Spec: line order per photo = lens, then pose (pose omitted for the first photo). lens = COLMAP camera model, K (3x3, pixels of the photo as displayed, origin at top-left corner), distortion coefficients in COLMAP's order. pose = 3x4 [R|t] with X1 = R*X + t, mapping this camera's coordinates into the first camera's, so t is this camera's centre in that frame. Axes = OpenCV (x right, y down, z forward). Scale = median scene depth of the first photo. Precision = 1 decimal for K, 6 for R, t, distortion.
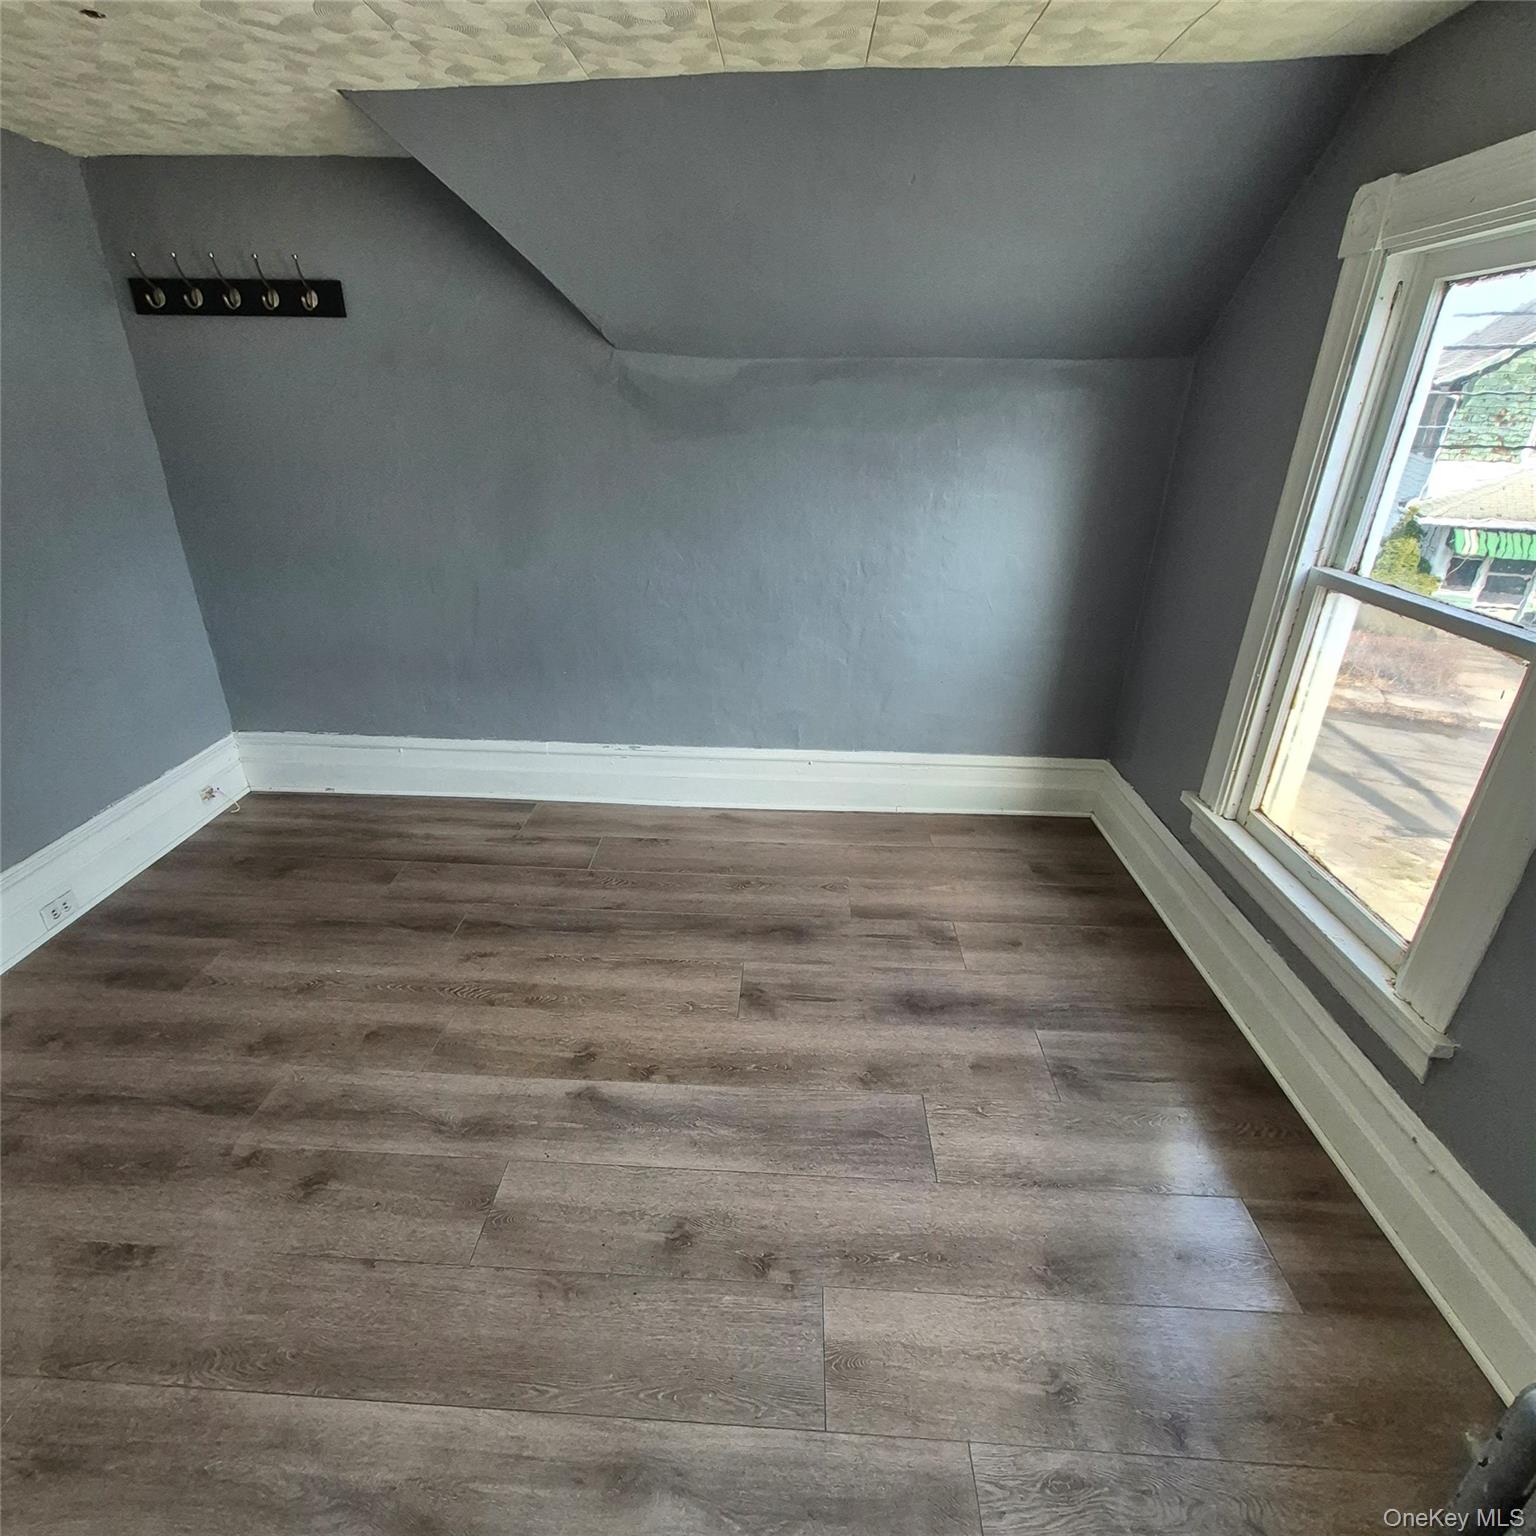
lens RADIAL K [[804.1, 0, 749.9], [0, 804.1, 764.7], [0, 0, 1]] dist [0.002847, -0.000095]
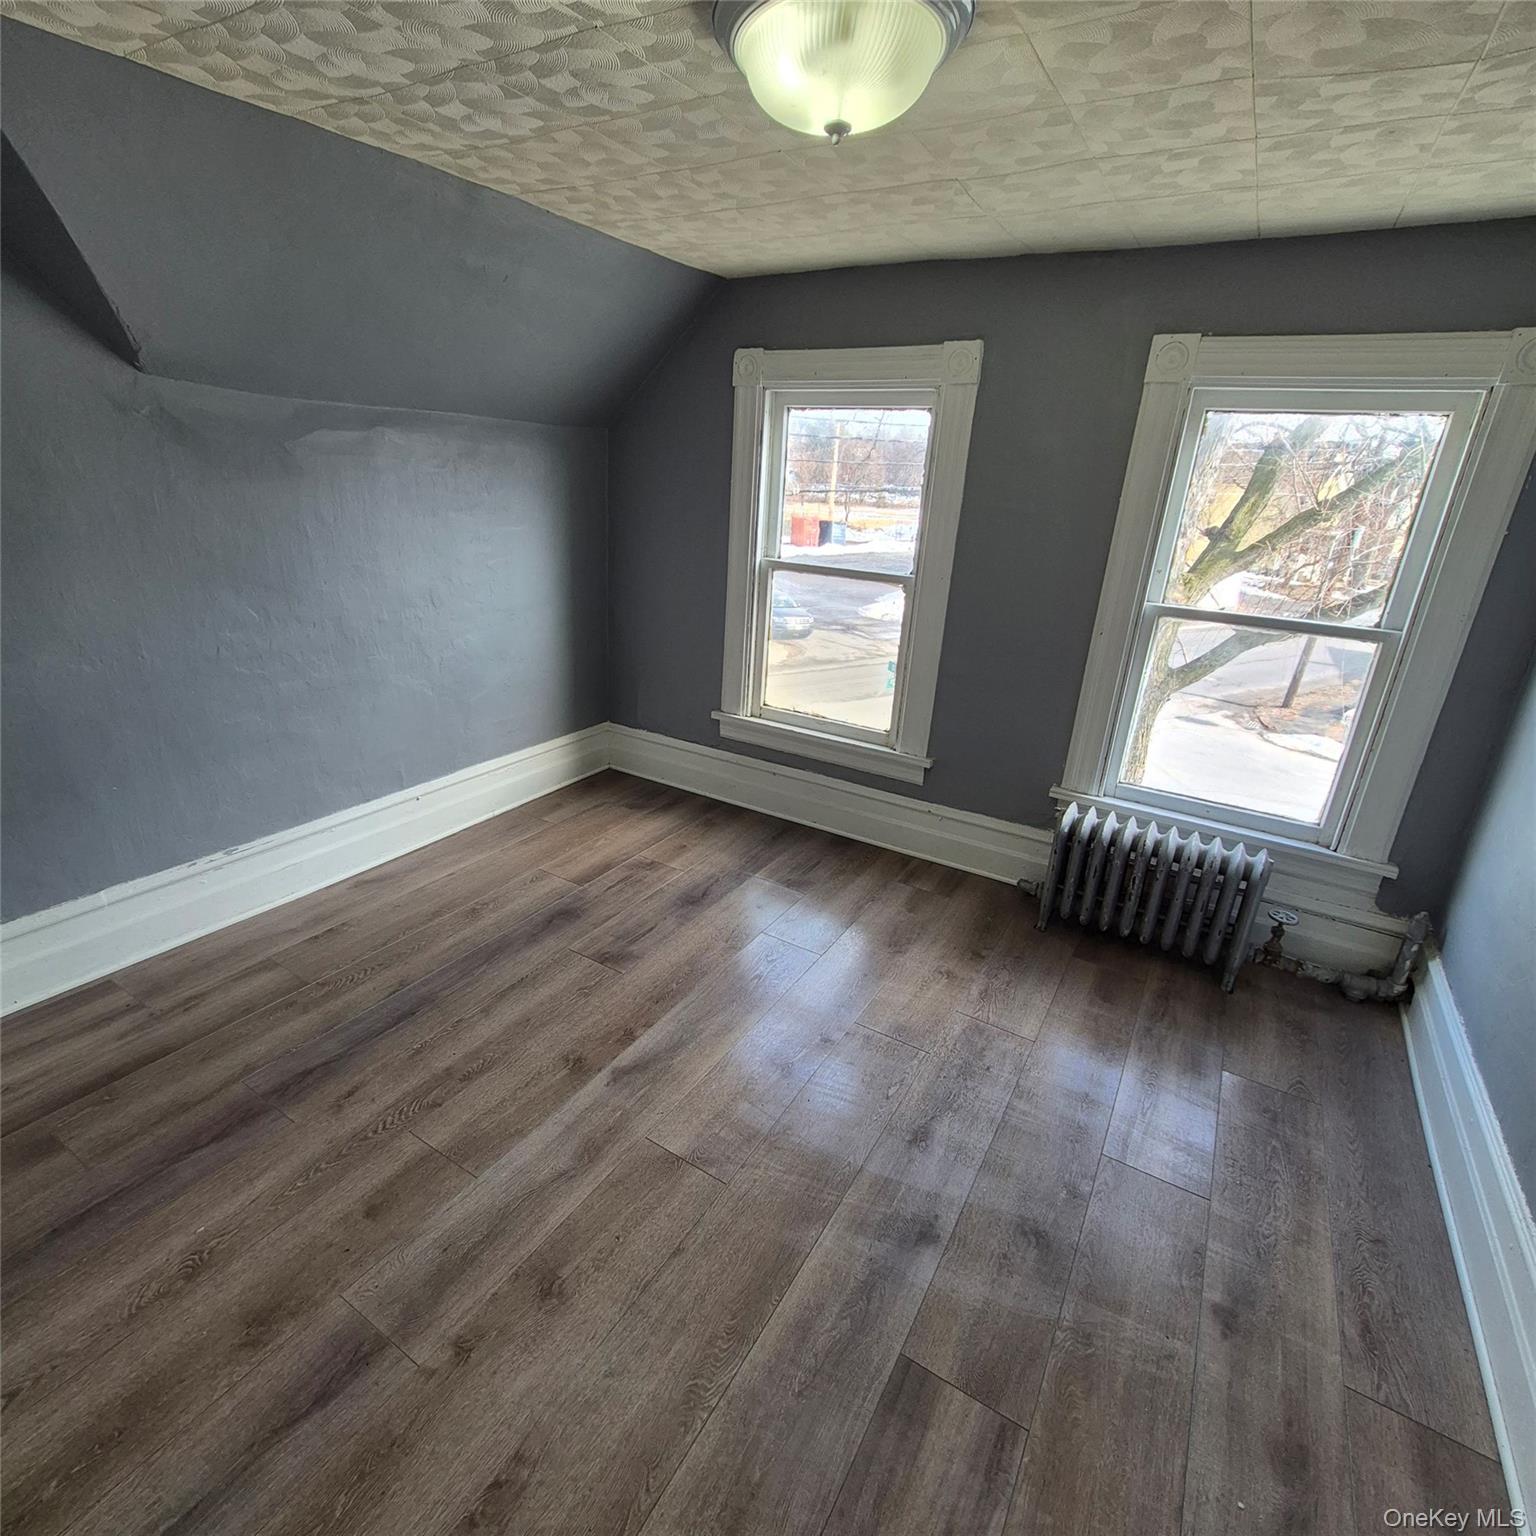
lens RADIAL K [[804.1, 0, 749.9], [0, 804.1, 764.7], [0, 0, 1]] dist [0.002847, -0.000095]
pose [[0.473488, -0.288482, 0.832218, -0.716930], [0.321949, 0.936148, 0.141337, -0.065075], [-0.819852, 0.201010, 0.536132, 0.142266]]
